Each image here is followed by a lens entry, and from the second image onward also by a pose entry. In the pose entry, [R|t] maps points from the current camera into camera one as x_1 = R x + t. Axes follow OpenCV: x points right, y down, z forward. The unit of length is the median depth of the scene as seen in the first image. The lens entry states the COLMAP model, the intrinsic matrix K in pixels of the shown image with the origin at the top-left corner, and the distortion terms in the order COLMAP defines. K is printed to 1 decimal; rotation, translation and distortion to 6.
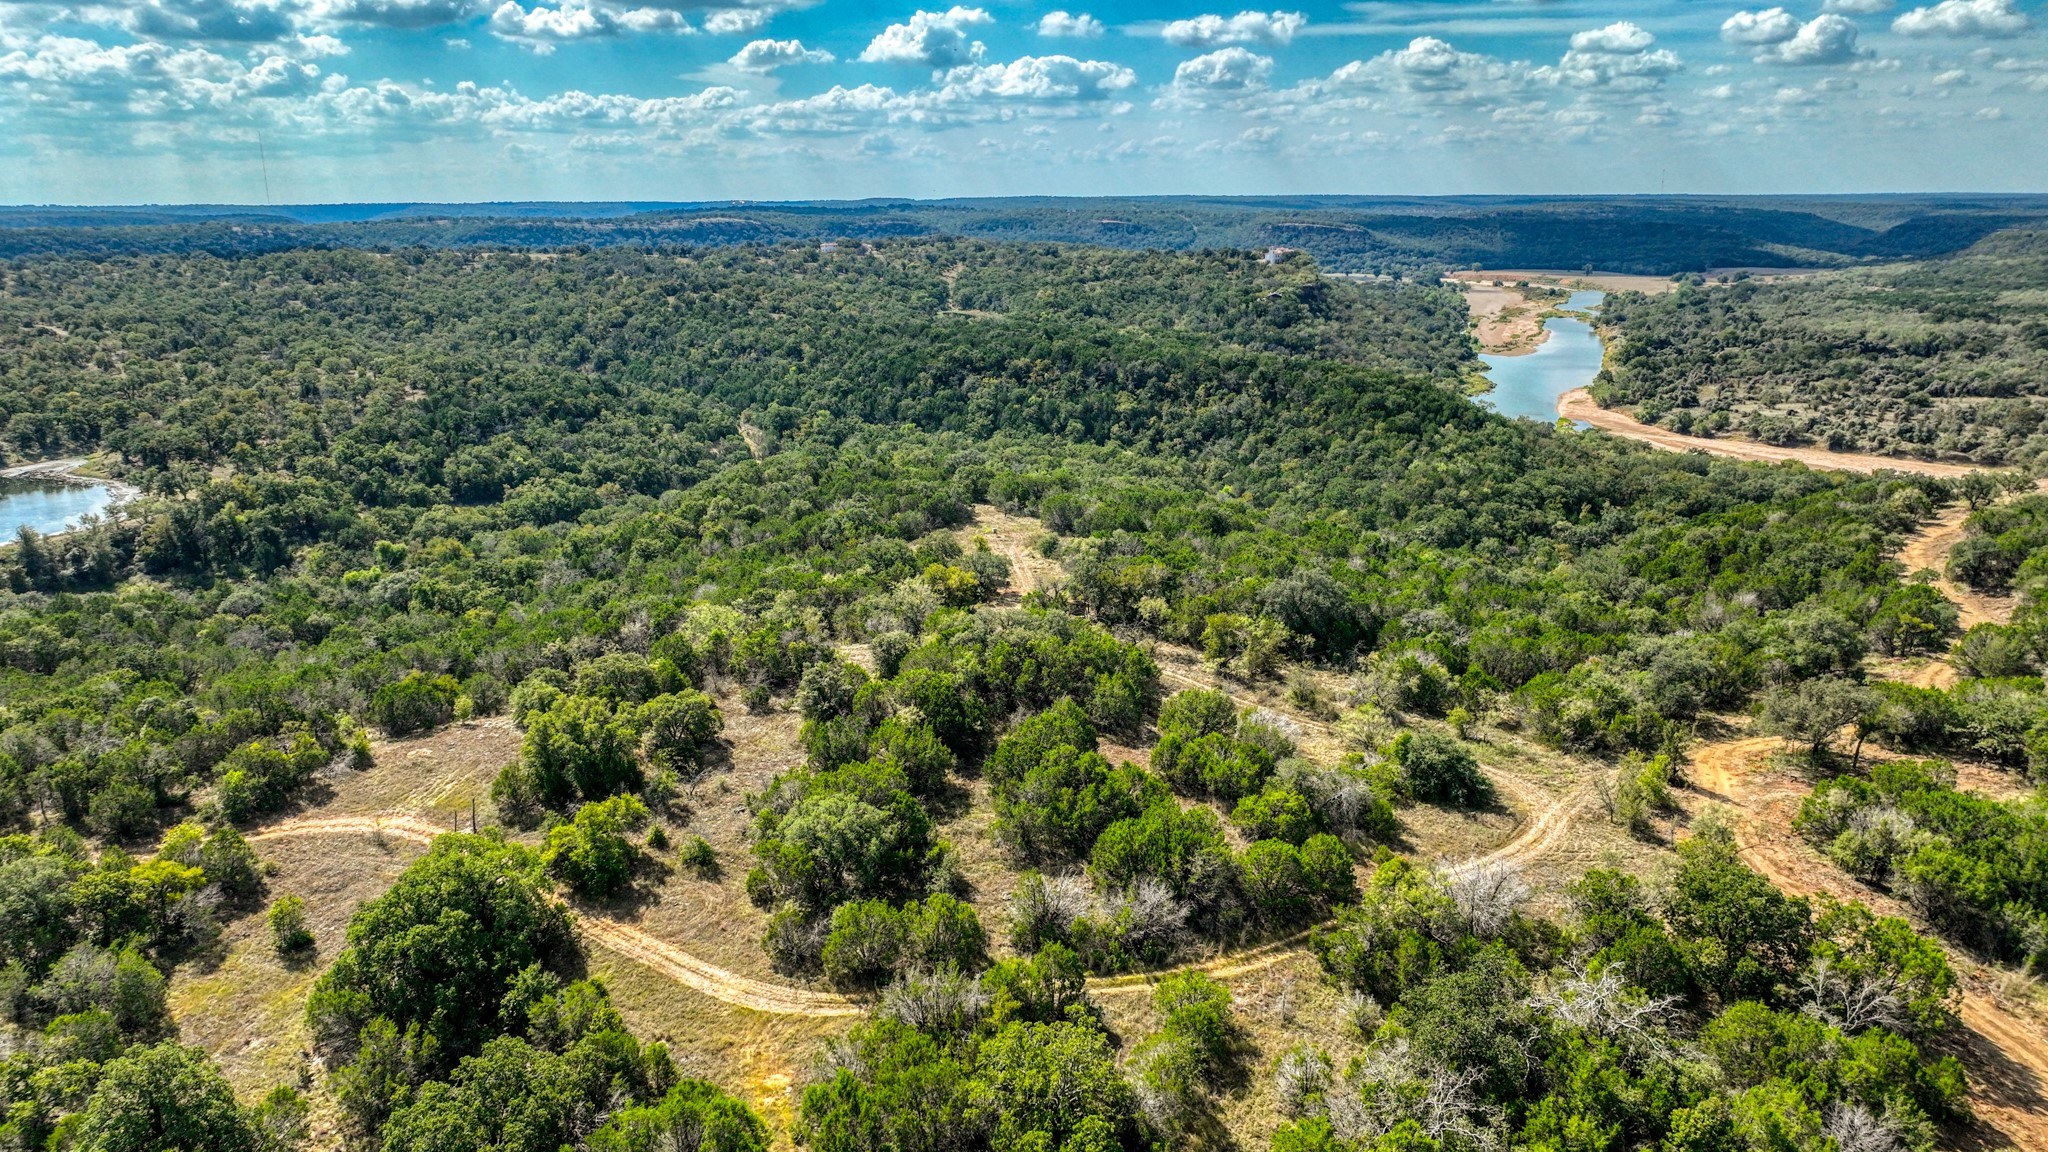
lens RADIAL K [[1429.5, 0, 1019.9], [0, 1429.5, 569.9], [0, 0, 1]] dist [-0.002128, 0.017475]
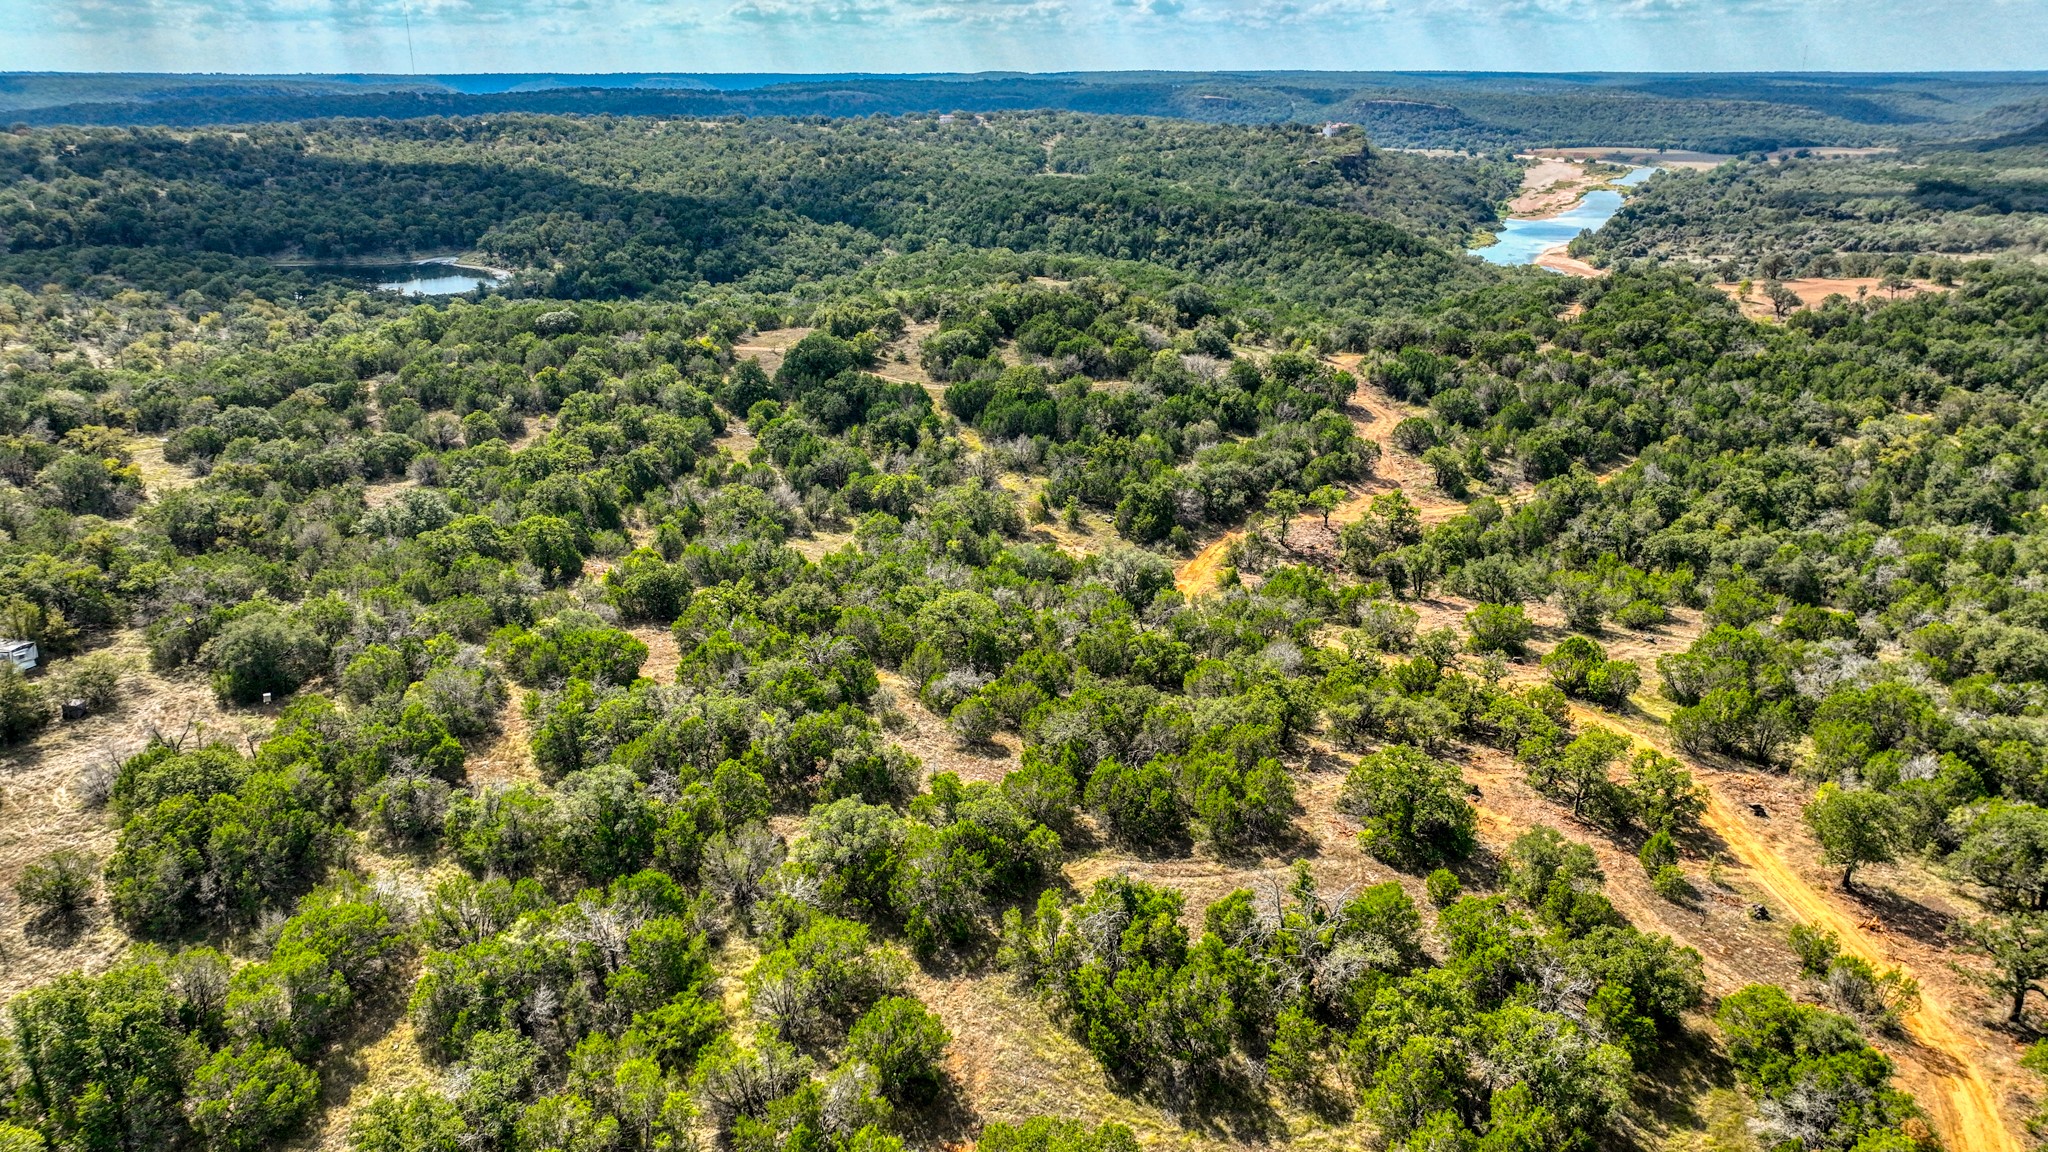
lens RADIAL K [[1418.8, 0, 1018.9], [0, 1418.8, 568.7], [0, 0, 1]] dist [-0.001008, 0.001218]
pose [[0.996825, 0.032029, -0.072902, 0.043102], [-0.025873, 0.996141, 0.083872, 0.084649], [0.075307, -0.081719, 0.993806, -0.360271]]
